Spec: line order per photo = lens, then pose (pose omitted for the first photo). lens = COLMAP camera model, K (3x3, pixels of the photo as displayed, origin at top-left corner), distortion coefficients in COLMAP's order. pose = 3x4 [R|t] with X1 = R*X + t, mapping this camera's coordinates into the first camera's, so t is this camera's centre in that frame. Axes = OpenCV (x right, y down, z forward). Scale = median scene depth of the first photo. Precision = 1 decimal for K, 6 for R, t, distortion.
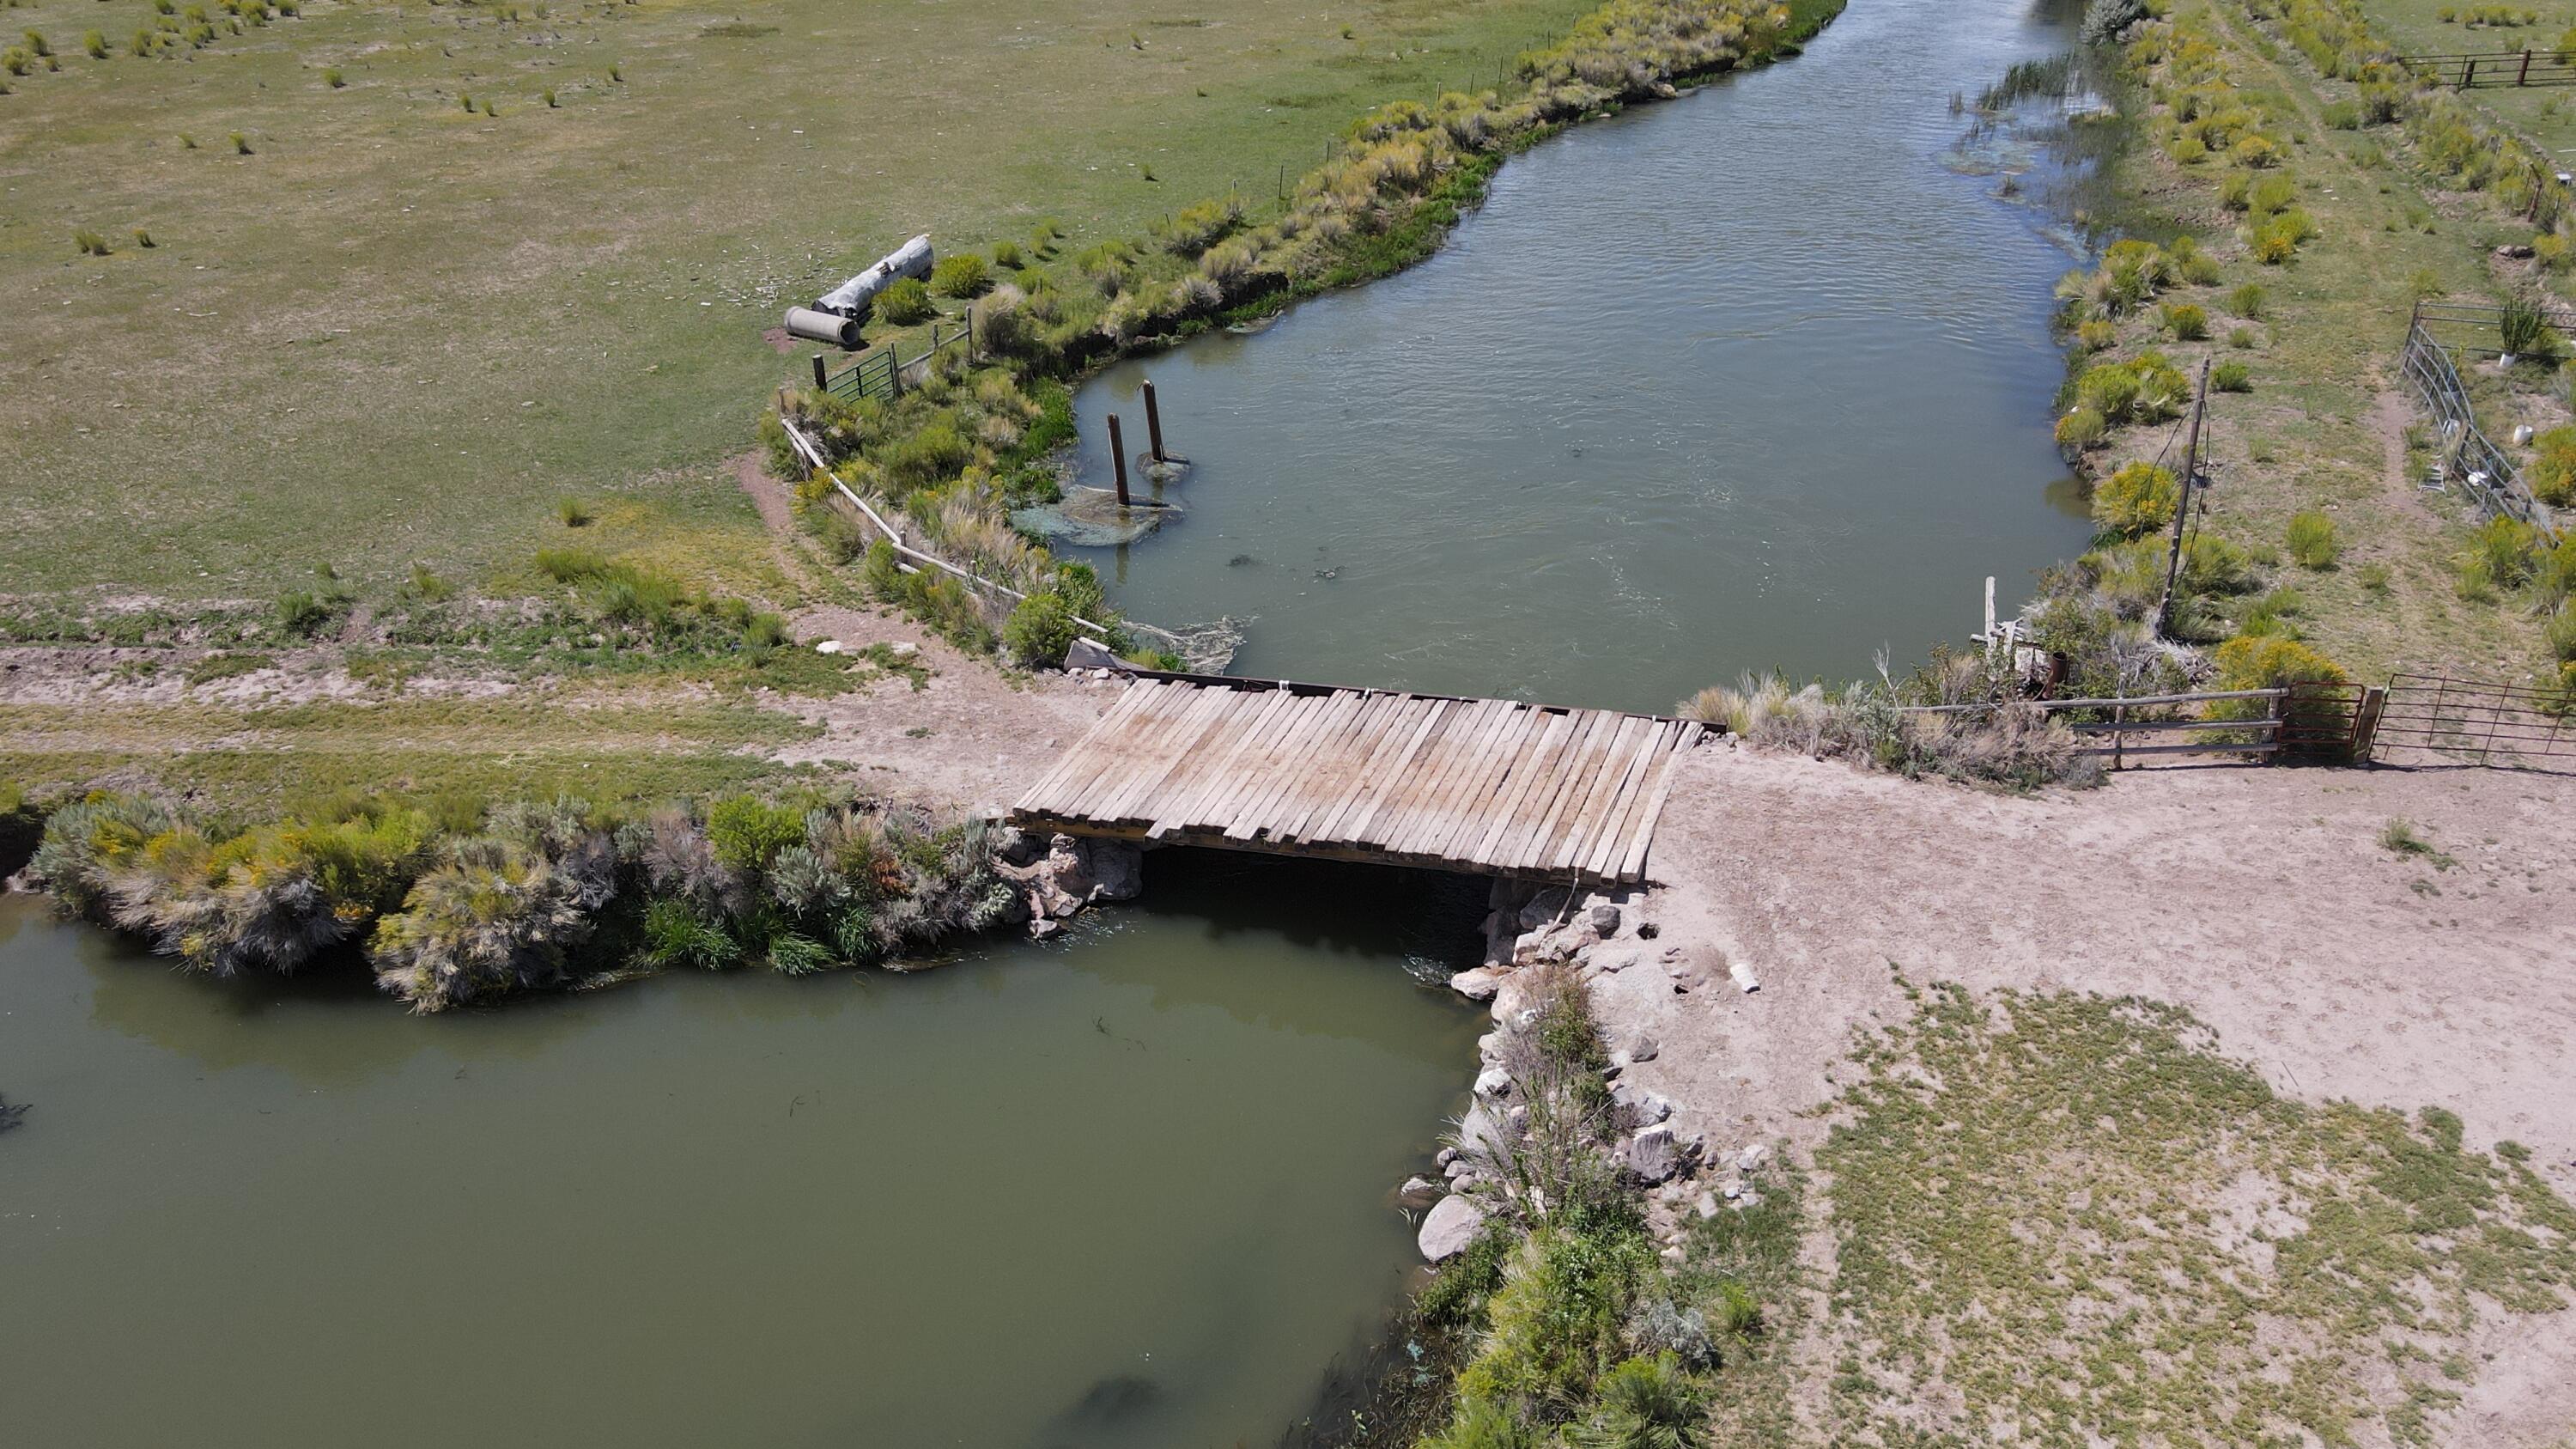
lens RADIAL K [[1904.9, 0, 1285.2], [0, 1904.9, 728.1], [0, 0, 1]] dist [-0.009162, 0.043506]
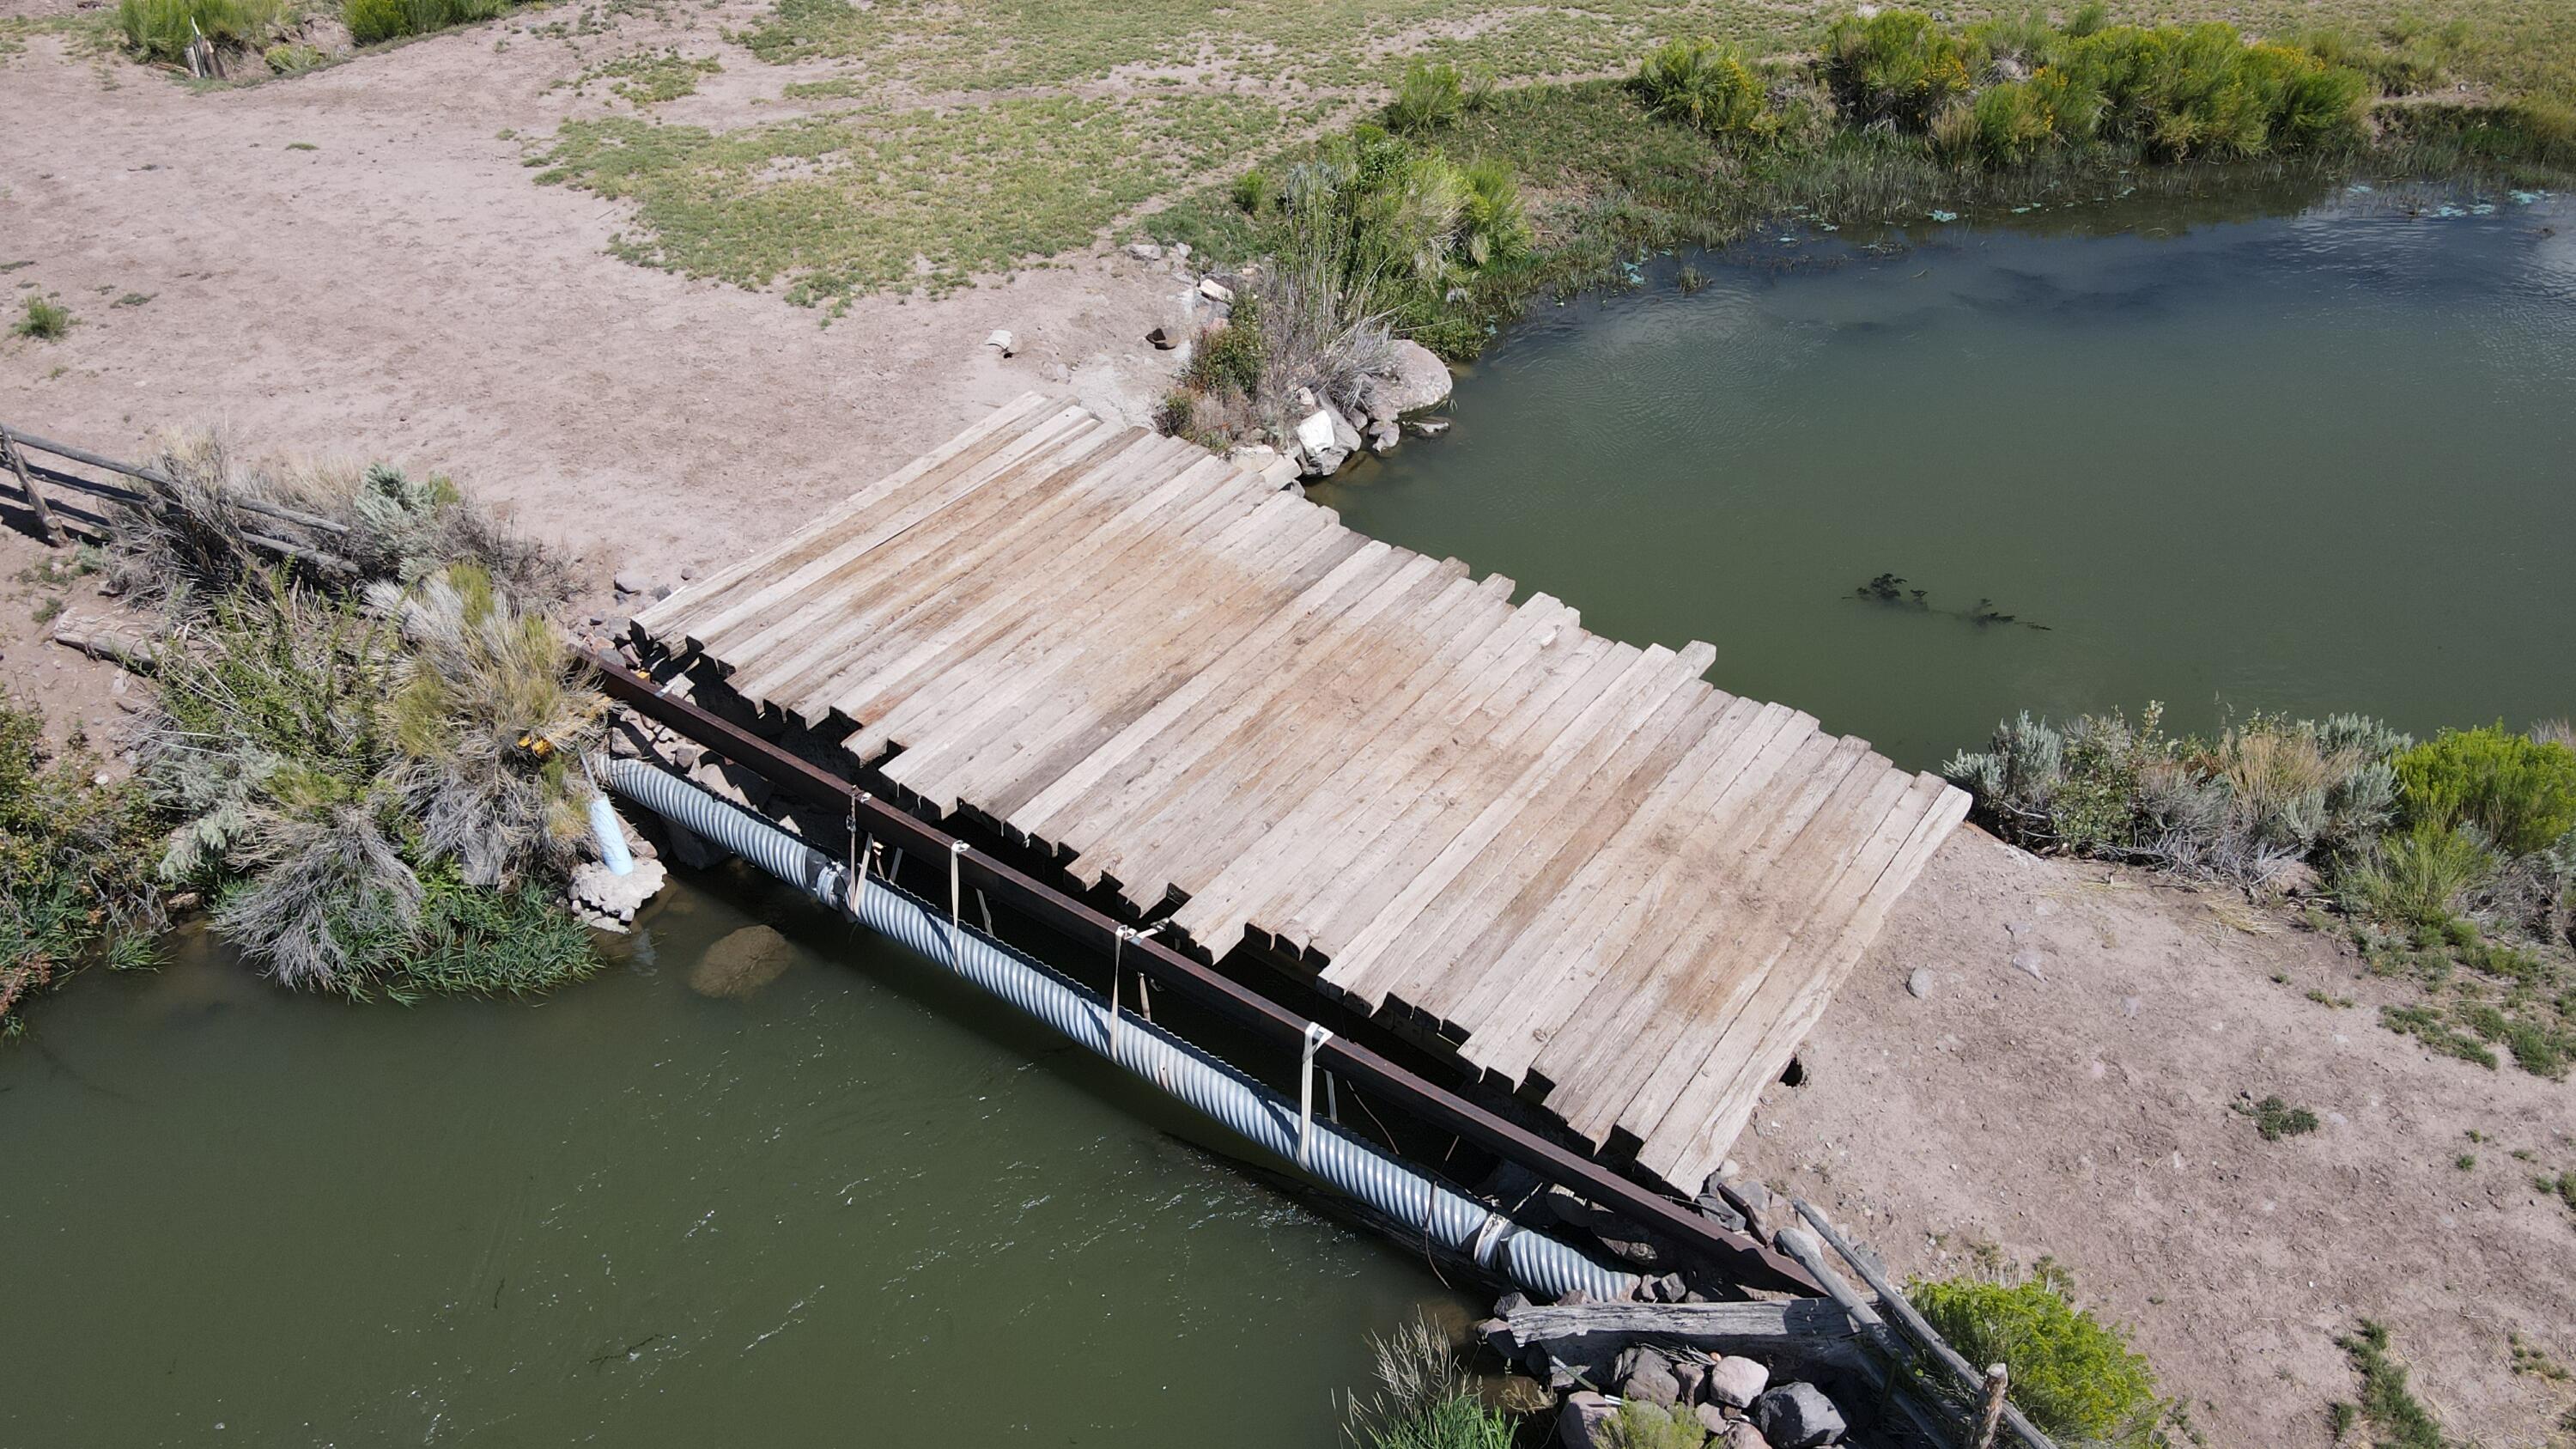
lens RADIAL K [[1904.9, 0, 1285.2], [0, 1904.9, 728.1], [0, 0, 1]] dist [-0.009162, 0.043506]
pose [[-0.962143, -0.150320, 0.227343, -0.093967], [0.146484, 0.418210, 0.896461, -0.529144], [-0.229833, 0.895826, -0.380358, 1.444842]]
